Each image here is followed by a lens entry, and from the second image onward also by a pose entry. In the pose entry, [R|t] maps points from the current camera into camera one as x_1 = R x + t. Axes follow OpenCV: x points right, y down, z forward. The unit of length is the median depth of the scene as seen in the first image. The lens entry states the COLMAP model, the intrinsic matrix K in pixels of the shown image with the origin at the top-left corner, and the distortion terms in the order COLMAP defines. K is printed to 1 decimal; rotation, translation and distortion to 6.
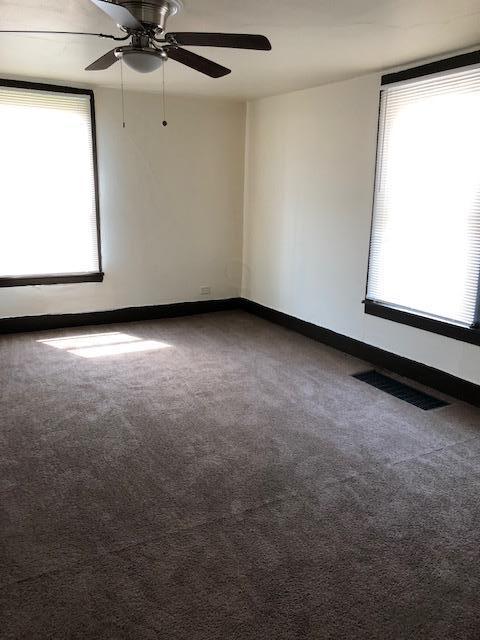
lens RADIAL K [[520.9, 0, 241.7], [0, 520.9, 322.7], [0, 0, 1]] dist [0.028989, -0.006140]
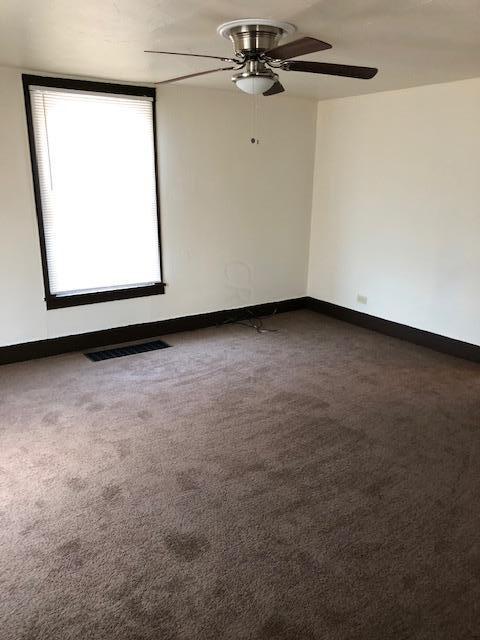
lens RADIAL K [[520.9, 0, 241.0], [0, 520.9, 318.7], [0, 0, 1]] dist [0.028989, -0.006140]
pose [[-0.102722, -0.271002, 0.957082, -0.745063], [0.250249, 0.924185, 0.288545, -0.194919], [-0.962717, 0.269149, -0.027116, 0.665488]]
